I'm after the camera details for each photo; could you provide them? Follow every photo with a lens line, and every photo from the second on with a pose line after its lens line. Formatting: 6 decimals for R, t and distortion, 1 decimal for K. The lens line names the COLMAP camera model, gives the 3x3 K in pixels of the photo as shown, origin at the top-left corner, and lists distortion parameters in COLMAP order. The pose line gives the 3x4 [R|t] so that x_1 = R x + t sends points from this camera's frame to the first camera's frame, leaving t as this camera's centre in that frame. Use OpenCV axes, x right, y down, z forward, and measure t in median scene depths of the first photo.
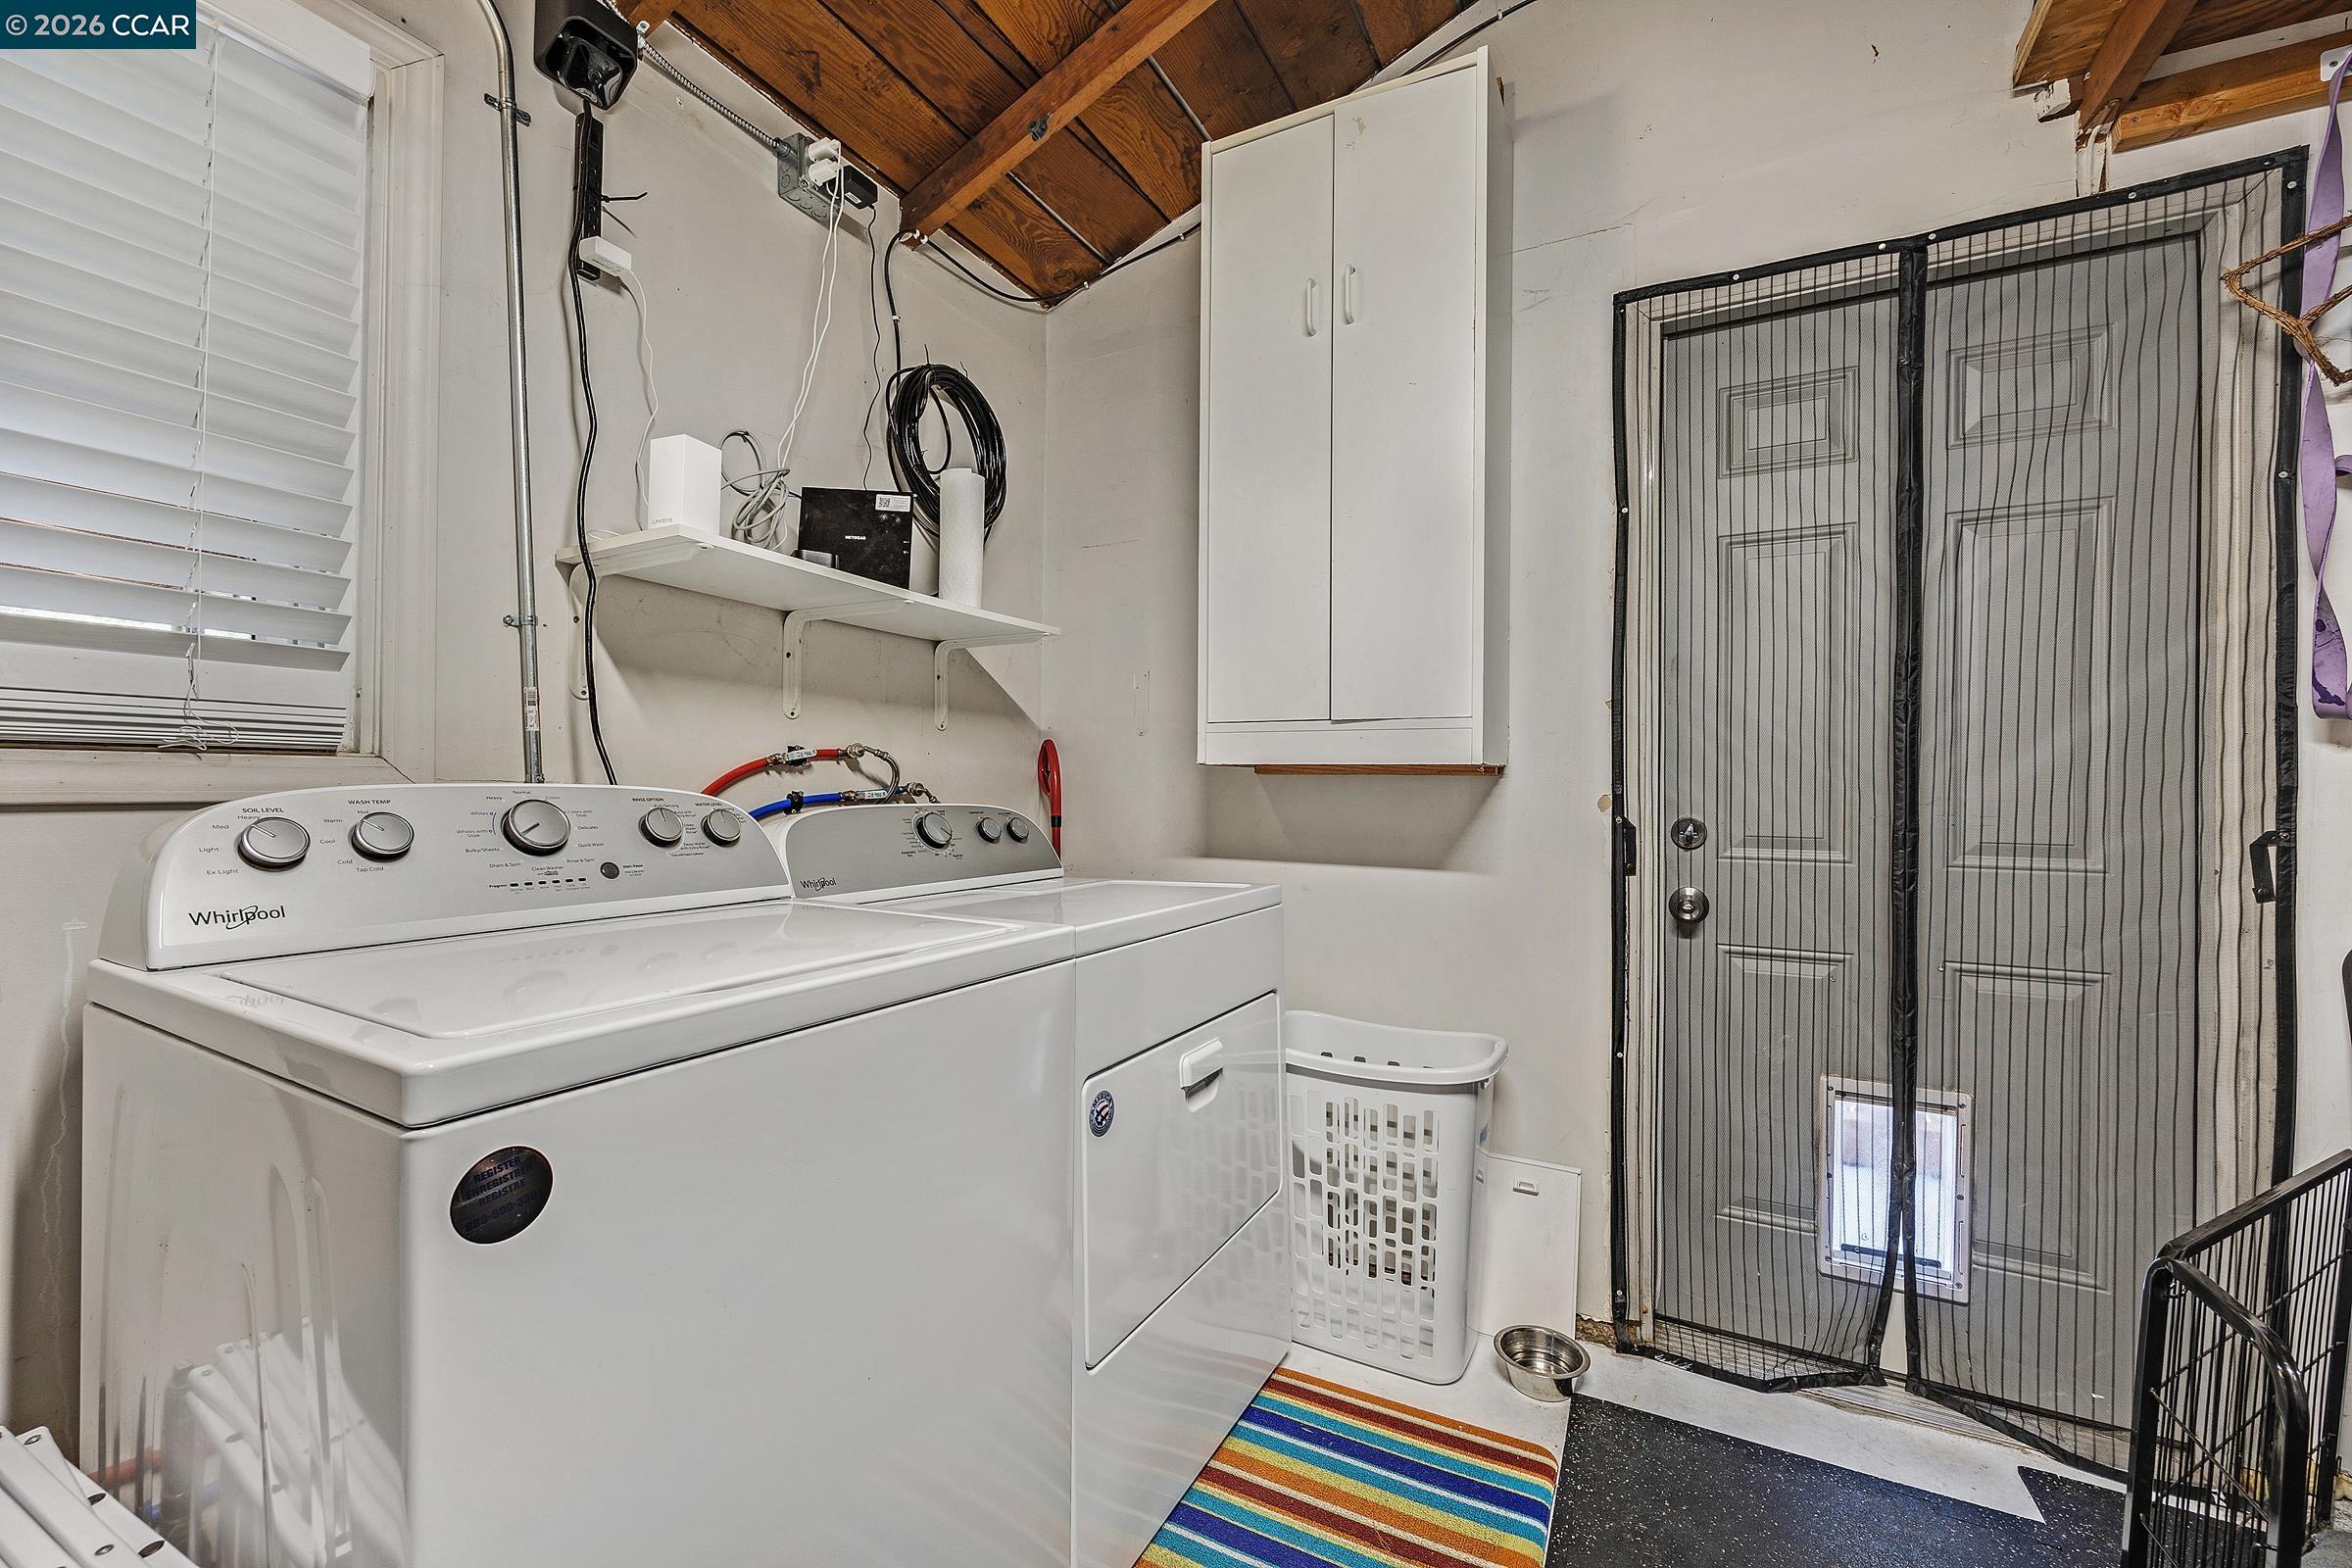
lens RADIAL K [[939.7, 0, 1182.8], [0, 939.7, 786.5], [0, 0, 1]] dist [-0.002253, 0.000086]
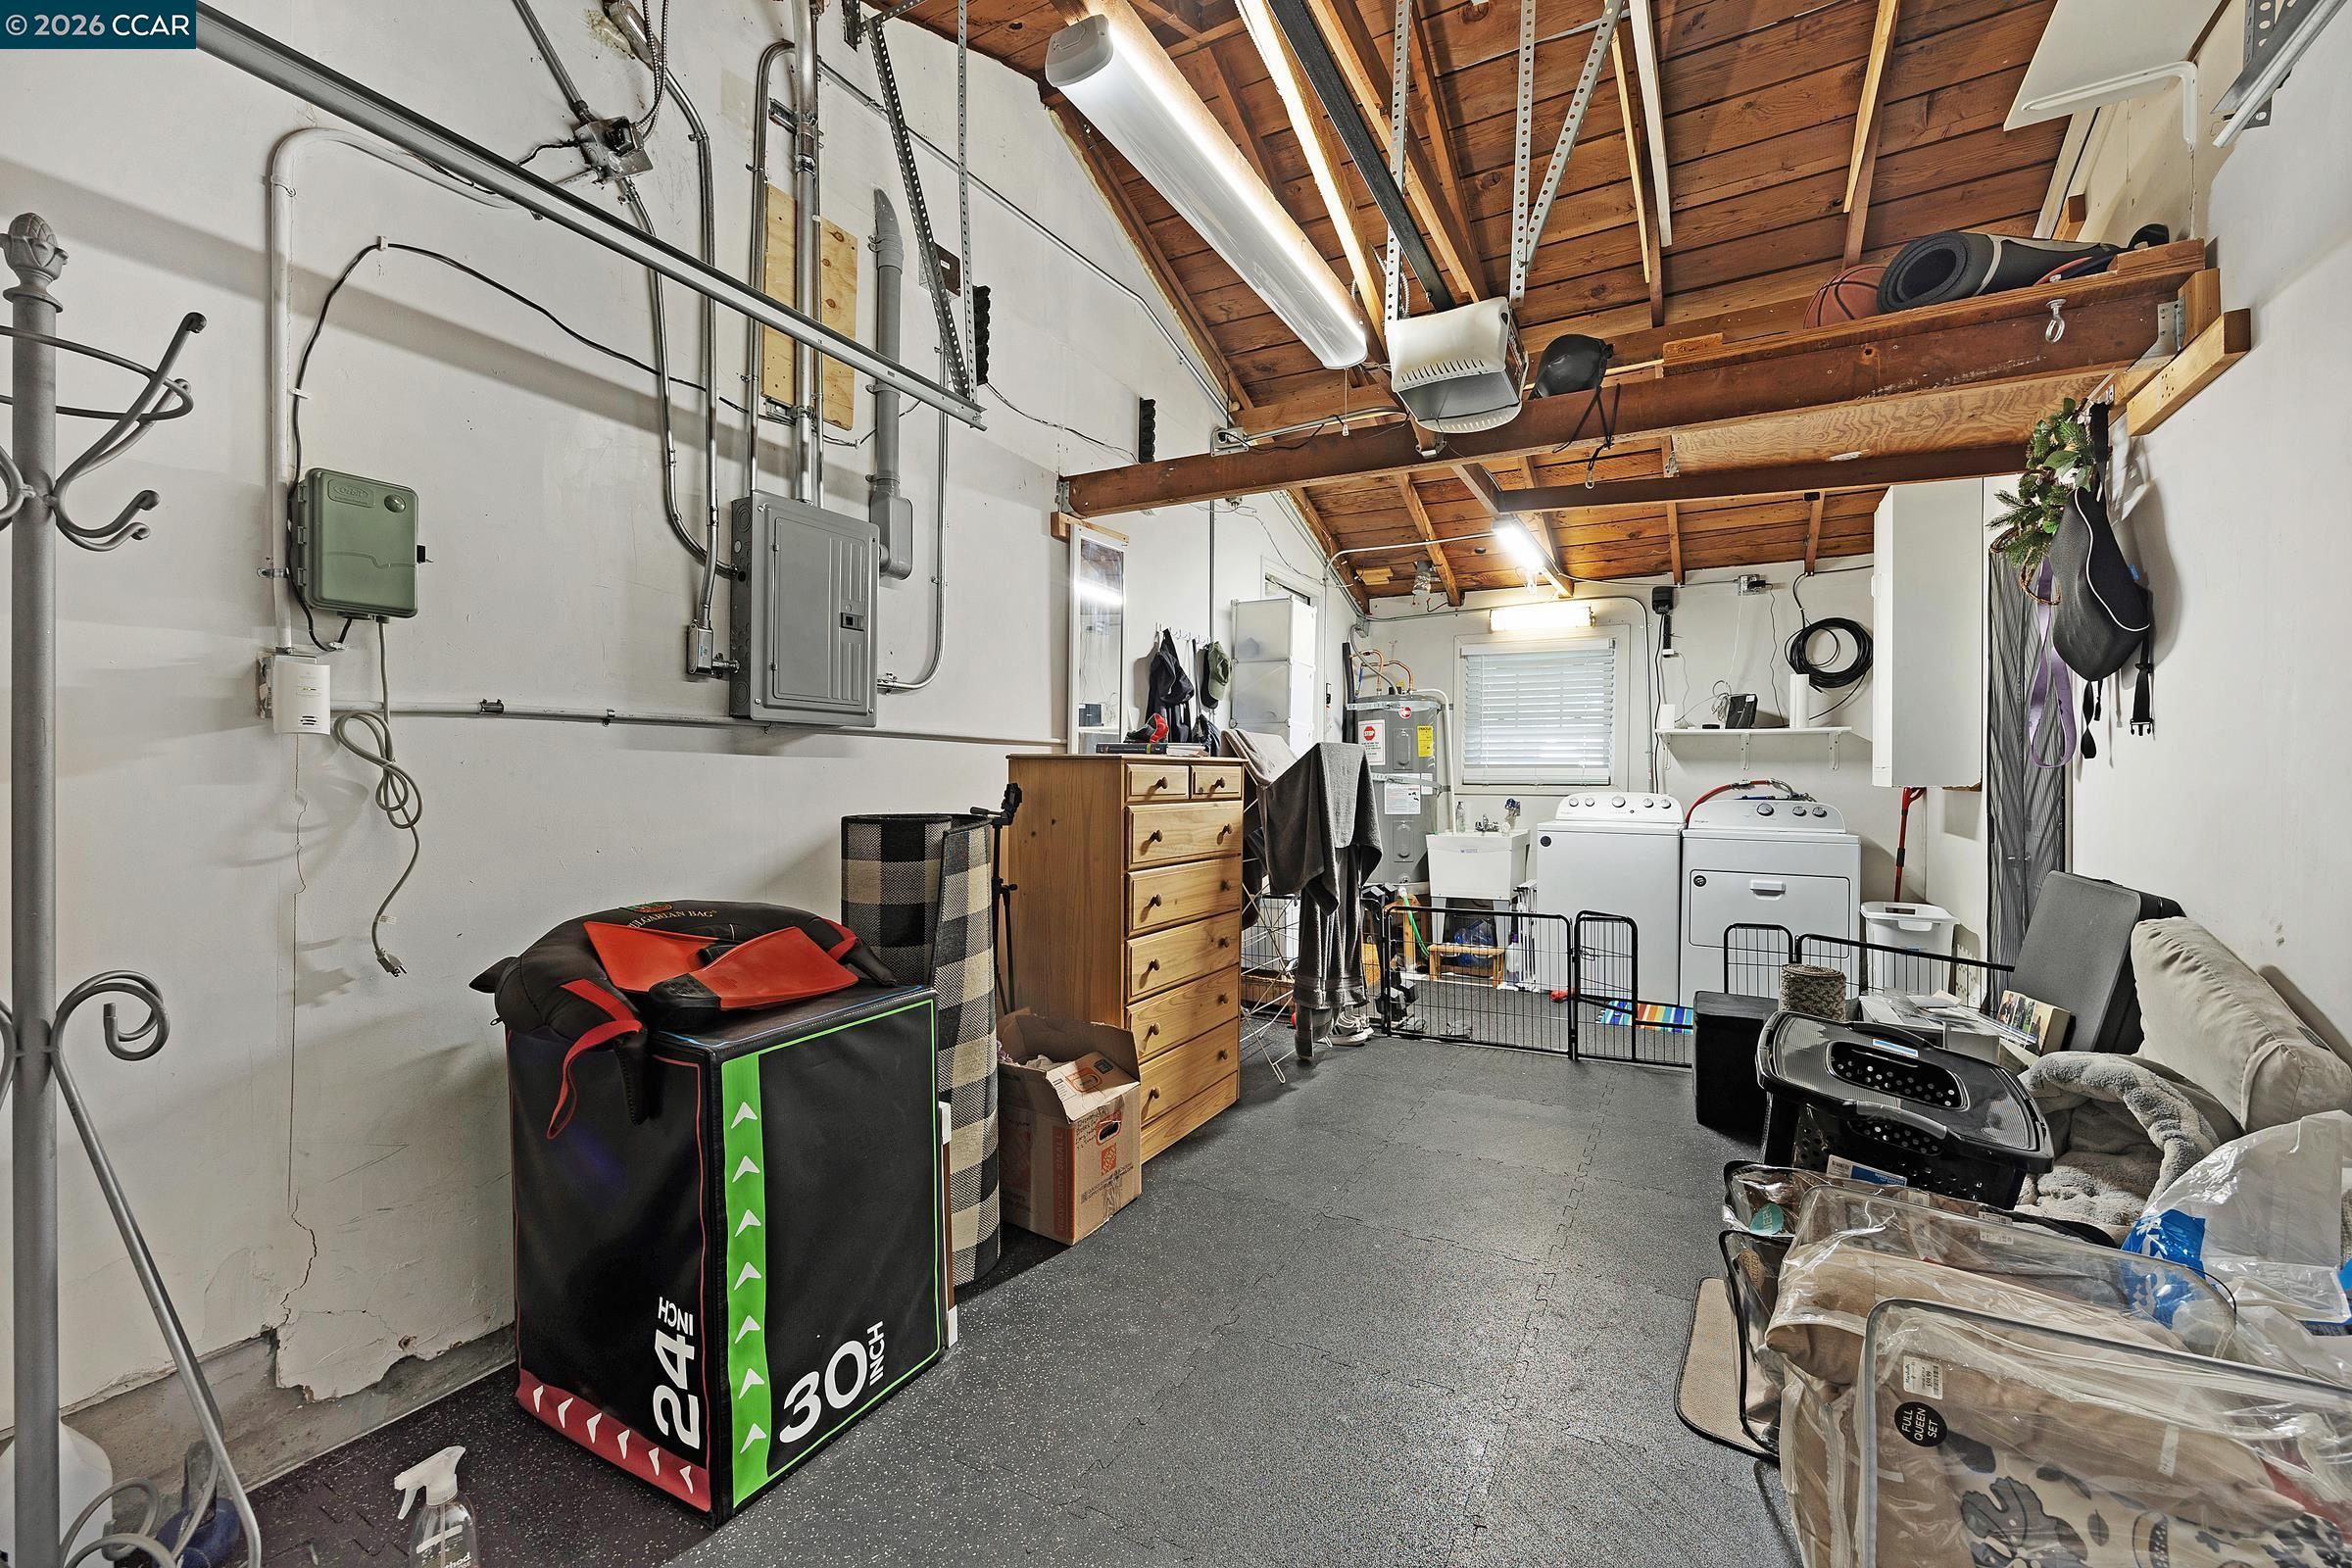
lens RADIAL K [[939.7, 0, 1182.8], [0, 939.7, 786.5], [0, 0, 1]] dist [-0.002253, 0.000086]
pose [[-0.039675, 0.000104, -0.999213, 3.094891], [-0.002209, 0.999998, 0.000192, -0.022932], [0.999210, 0.002215, -0.039674, -0.768616]]
